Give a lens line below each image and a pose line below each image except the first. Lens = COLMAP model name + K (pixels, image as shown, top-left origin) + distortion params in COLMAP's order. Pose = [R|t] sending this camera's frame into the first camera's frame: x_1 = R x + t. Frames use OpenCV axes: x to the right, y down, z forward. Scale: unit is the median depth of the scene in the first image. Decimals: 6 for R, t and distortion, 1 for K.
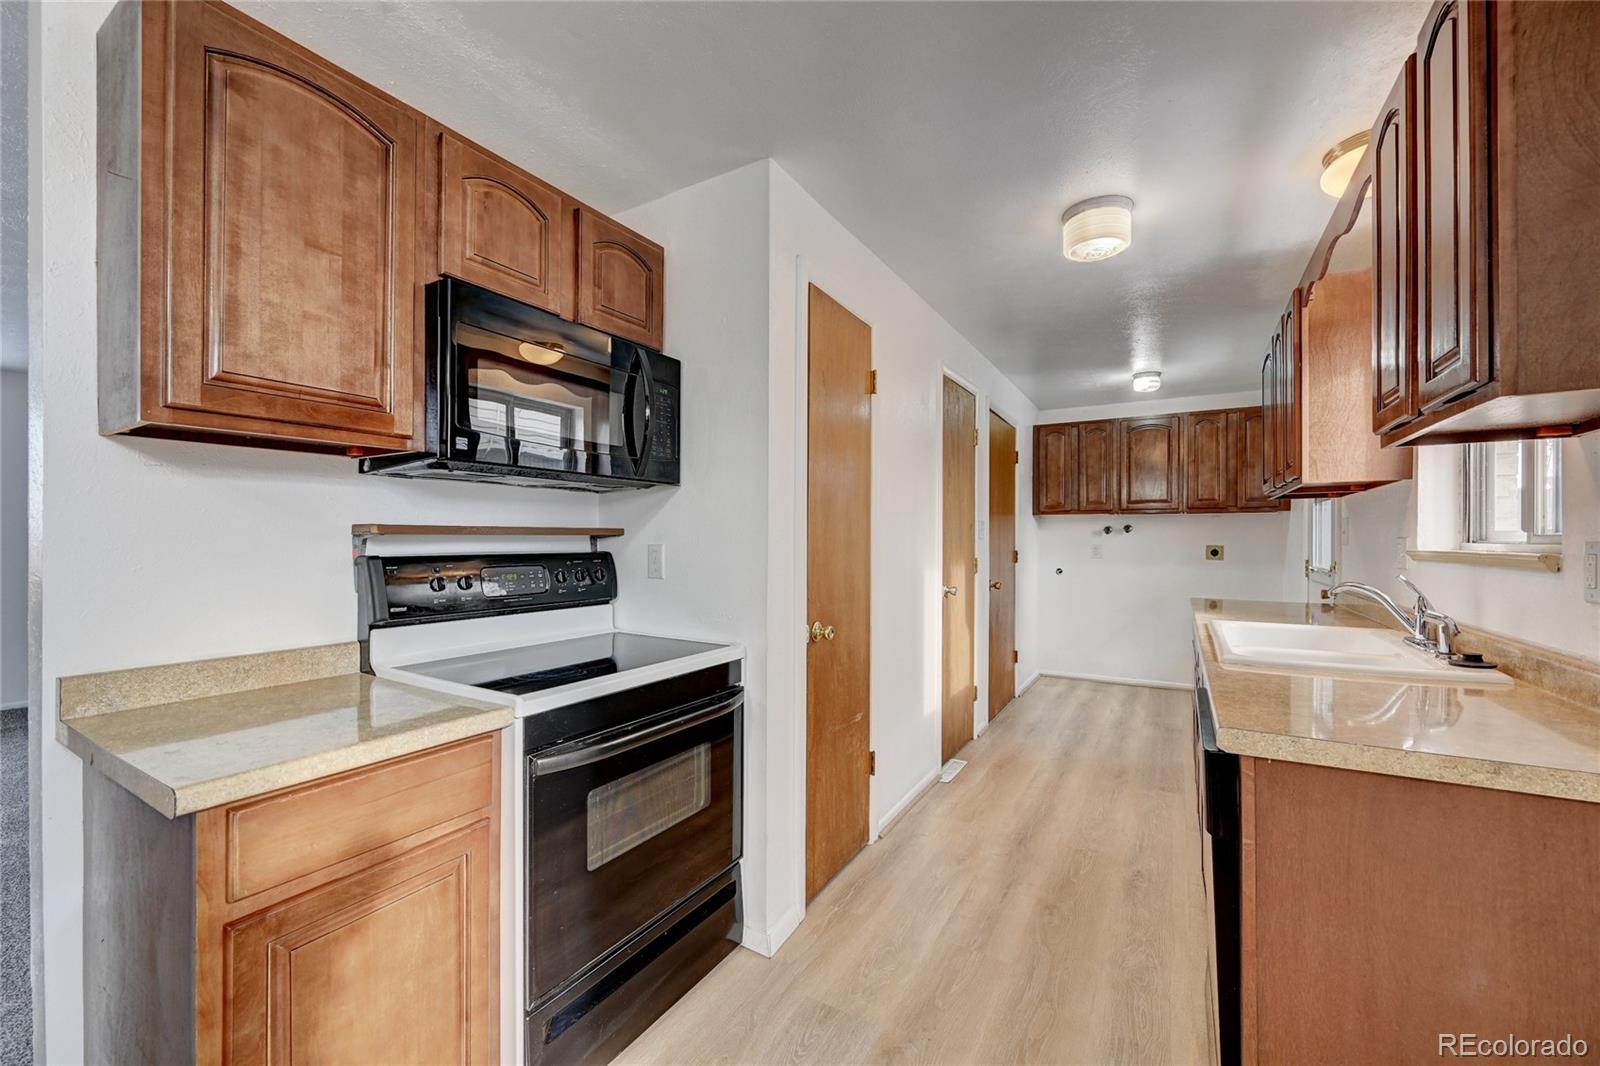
lens RADIAL K [[635.5, 0, 799.2], [0, 635.5, 538.9], [0, 0, 1]] dist [-0.002962, -0.000008]
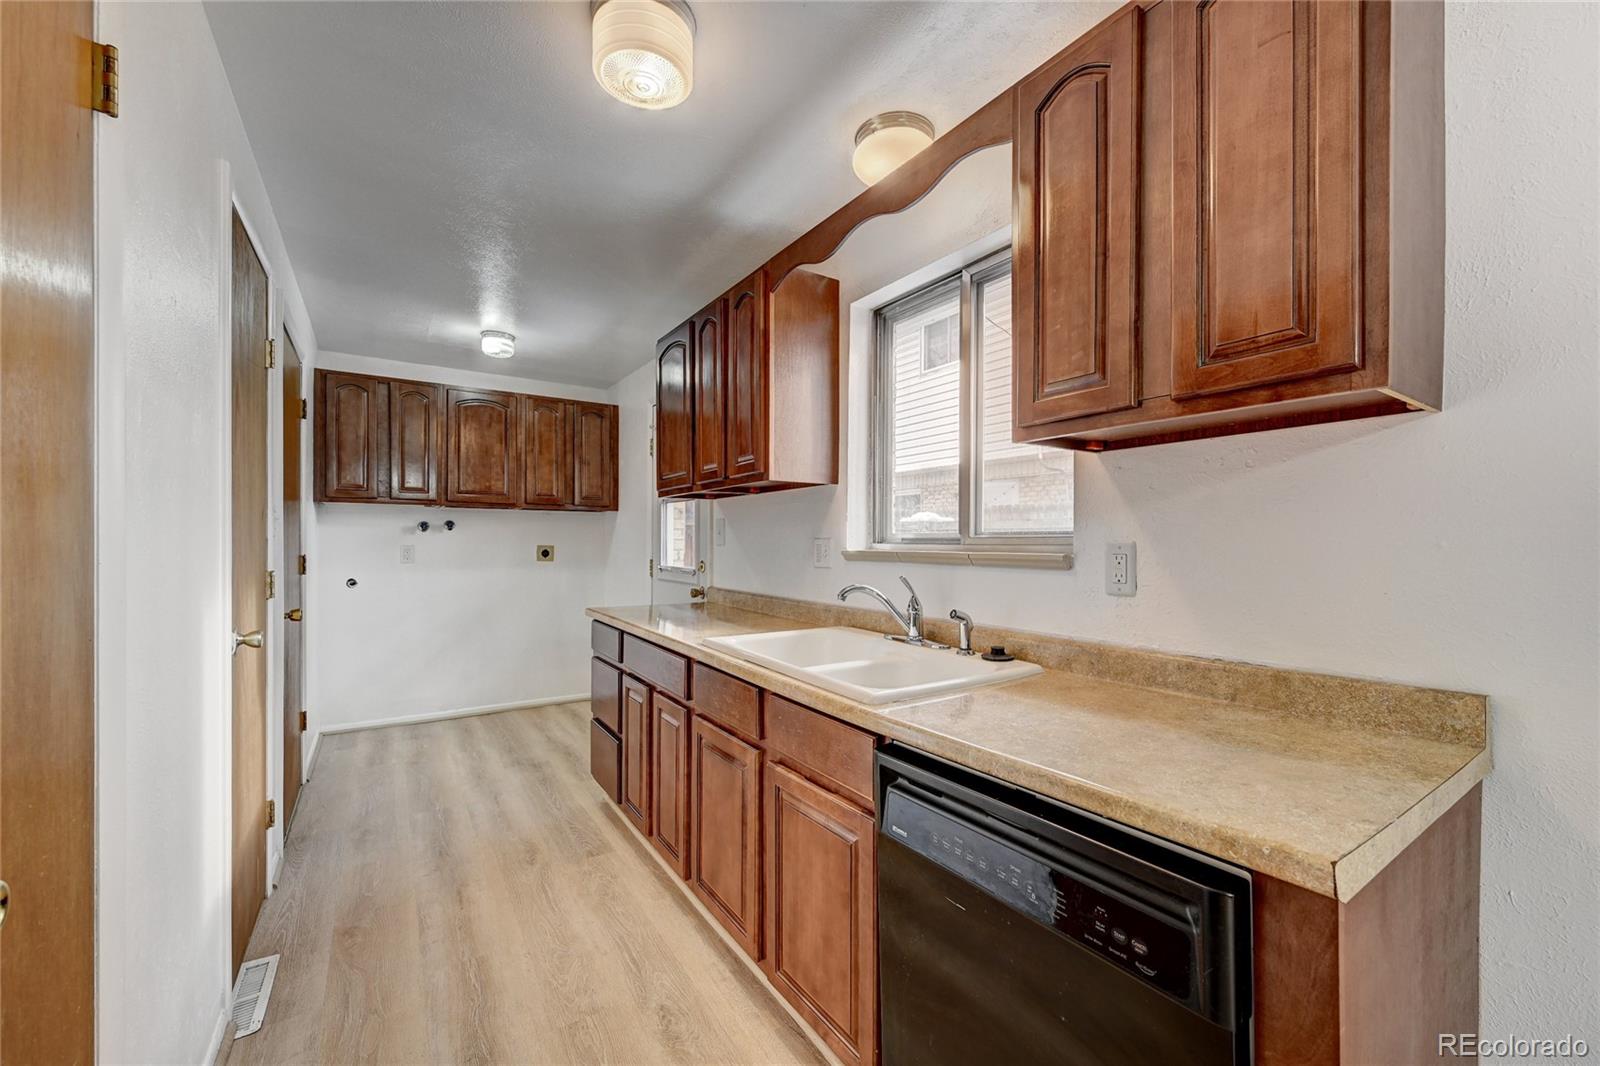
lens RADIAL K [[635.5, 0, 801.5], [0, 635.5, 546.6], [0, 0, 1]] dist [-0.002962, -0.000008]
pose [[0.430186, -0.007557, 0.902709, -0.019684], [-0.005709, 0.999922, 0.011091, -0.000421], [-0.902722, -0.009925, 0.430109, 0.302160]]
